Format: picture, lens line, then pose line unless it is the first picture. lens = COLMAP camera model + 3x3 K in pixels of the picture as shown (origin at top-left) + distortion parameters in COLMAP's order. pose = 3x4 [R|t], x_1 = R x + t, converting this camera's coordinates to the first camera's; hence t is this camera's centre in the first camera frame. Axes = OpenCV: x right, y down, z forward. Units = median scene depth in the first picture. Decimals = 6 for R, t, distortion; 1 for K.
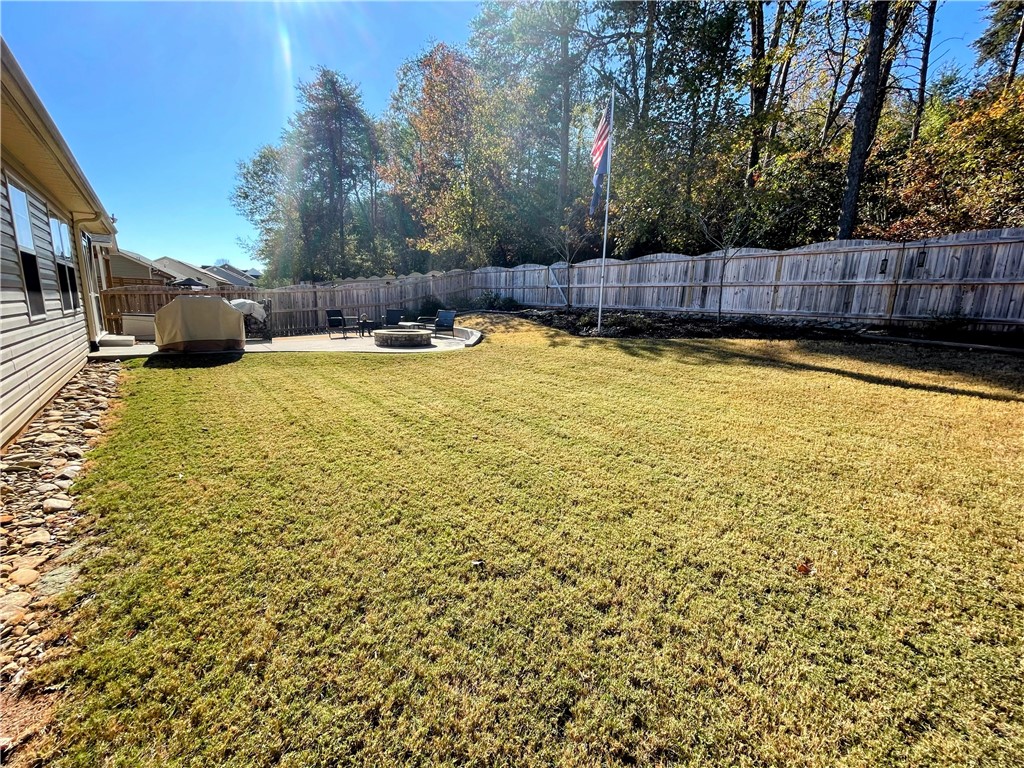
lens RADIAL K [[413.0, 0, 511.8], [0, 413.0, 382.2], [0, 0, 1]] dist [0.002022, -0.002148]
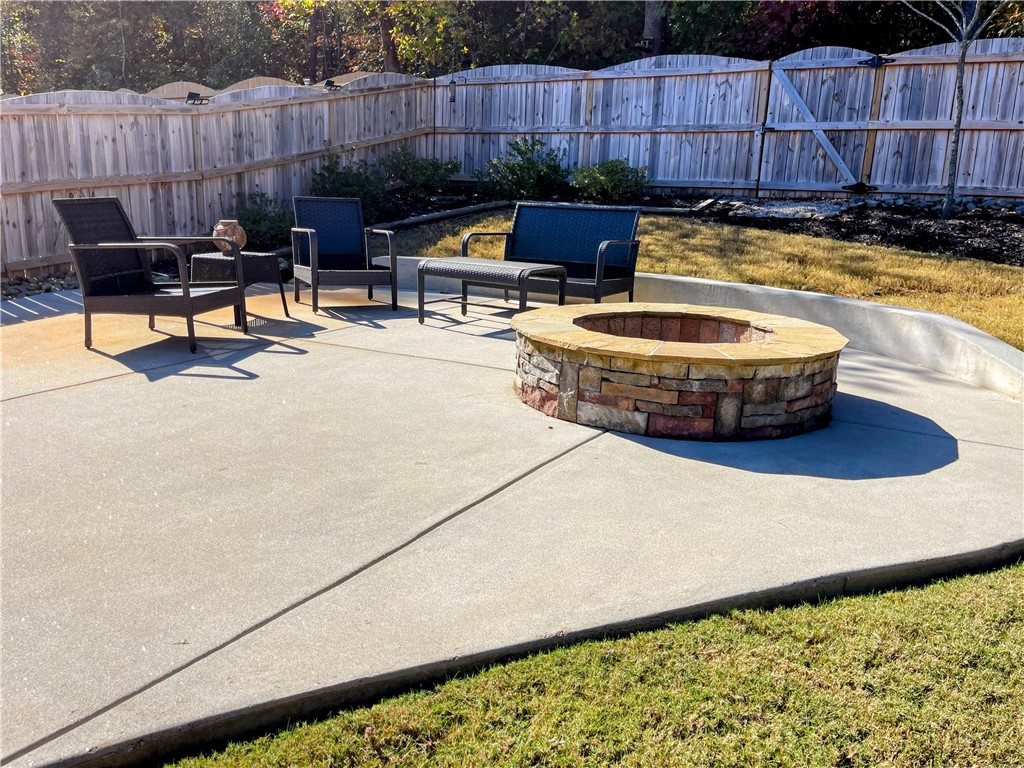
lens RADIAL K [[774.4, 0, 512.6], [0, 774.4, 384.0], [0, 0, 1]] dist [-0.002235, -0.000347]
pose [[0.941631, -0.073721, 0.328476, -0.295583], [0.055595, 0.996384, 0.064249, -0.078649], [-0.332025, -0.042237, 0.942325, 0.468493]]
